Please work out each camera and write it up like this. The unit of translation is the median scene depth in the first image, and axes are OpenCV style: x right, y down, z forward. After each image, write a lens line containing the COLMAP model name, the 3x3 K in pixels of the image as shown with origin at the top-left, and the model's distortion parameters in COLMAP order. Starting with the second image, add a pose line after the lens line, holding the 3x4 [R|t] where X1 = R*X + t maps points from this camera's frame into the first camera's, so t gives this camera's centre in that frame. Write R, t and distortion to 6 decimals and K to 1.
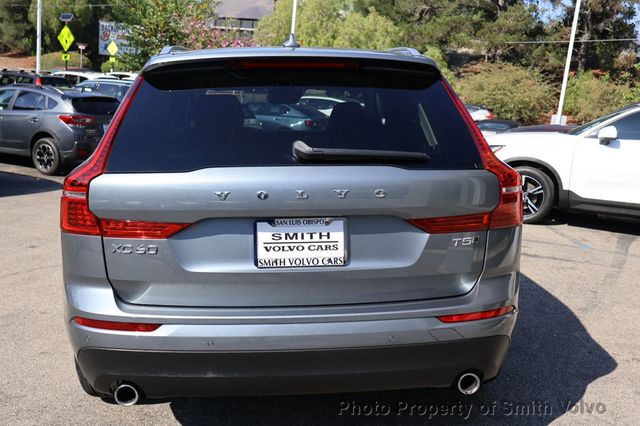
lens RADIAL K [[612.6, 0, 318.8], [0, 612.6, 213.0], [0, 0, 1]] dist [0.021941, 0.000000]
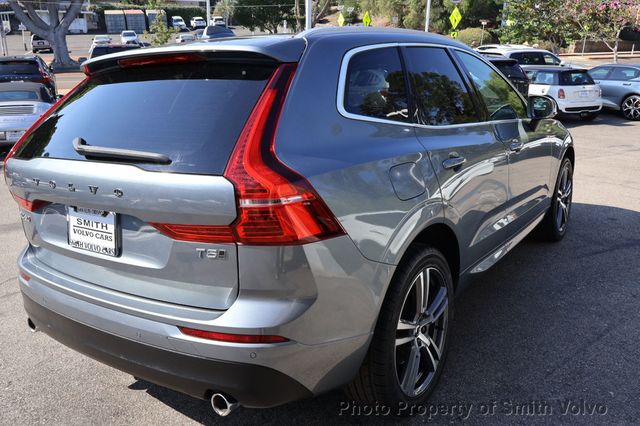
lens RADIAL K [[537.7, 0, 319.8], [0, 537.7, 212.7], [0, 0, 1]] dist [0.007942, 0.006815]
pose [[0.779877, 0.119239, -0.614470, 0.861488], [-0.069607, 0.992120, 0.104179, -0.108923], [0.622050, -0.038475, 0.782031, 0.489819]]
